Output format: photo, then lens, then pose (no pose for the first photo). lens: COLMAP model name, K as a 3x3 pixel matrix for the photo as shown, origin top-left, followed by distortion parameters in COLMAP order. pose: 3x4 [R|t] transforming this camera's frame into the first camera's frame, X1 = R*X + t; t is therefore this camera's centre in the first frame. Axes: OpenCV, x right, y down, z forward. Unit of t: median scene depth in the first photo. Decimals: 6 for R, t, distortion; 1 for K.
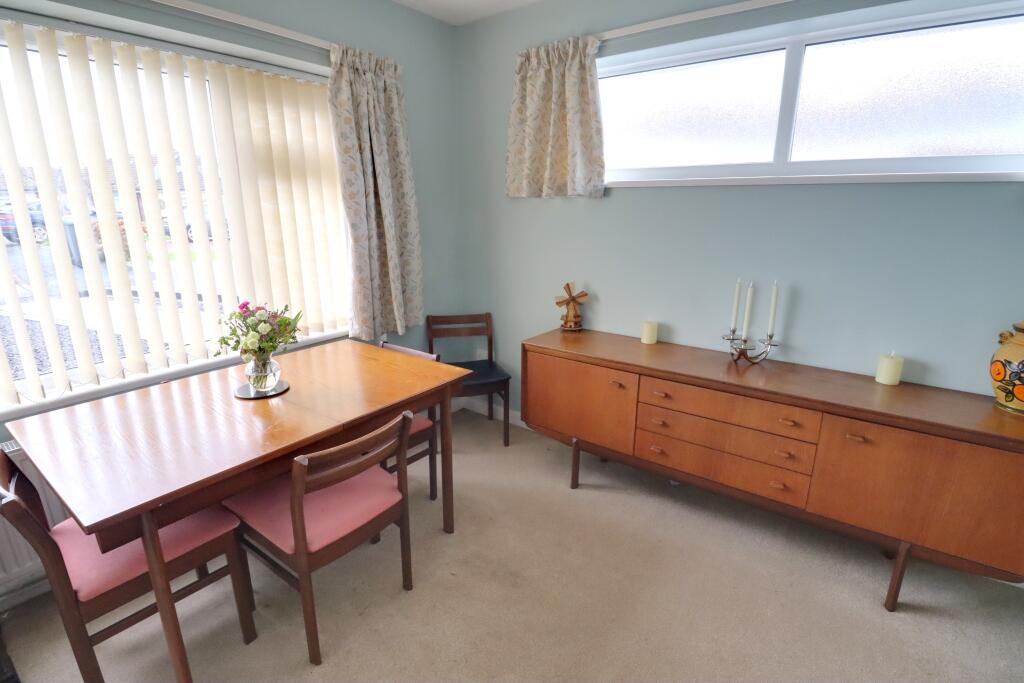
lens RADIAL K [[491.3, 0, 512.0], [0, 491.3, 341.5], [0, 0, 1]] dist [0.000874, 0.000120]
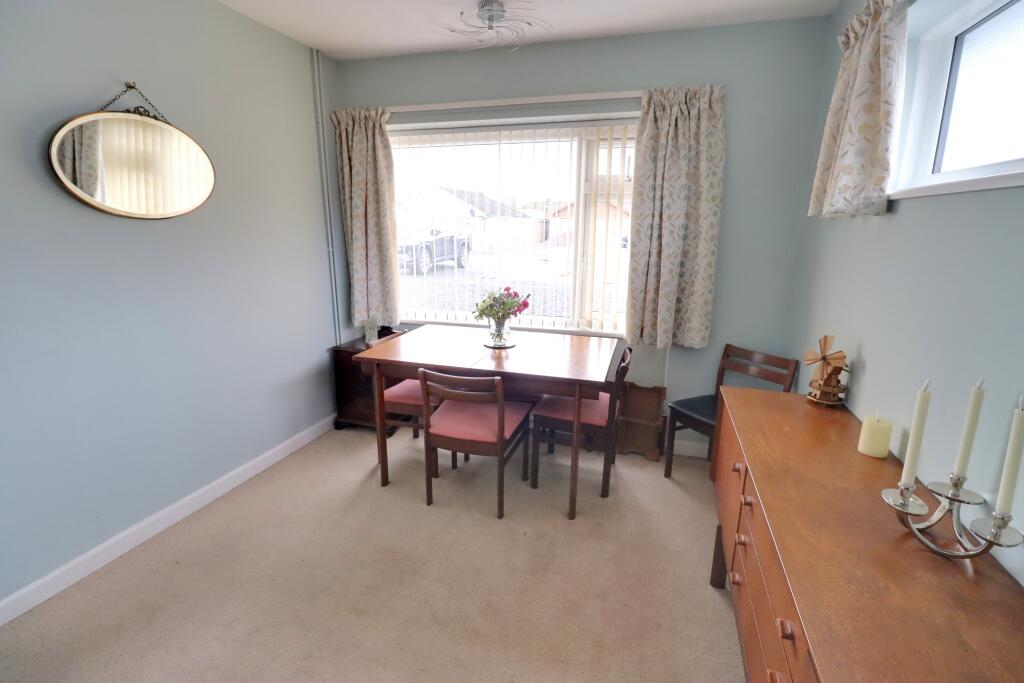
lens RADIAL K [[491.3, 0, 512.0], [0, 491.3, 341.5], [0, 0, 1]] dist [0.000874, 0.000120]
pose [[0.321218, 0.220078, -0.921078, 0.700265], [-0.253305, 0.957150, 0.140359, -0.106688], [0.912500, 0.188228, 0.363201, 0.370916]]
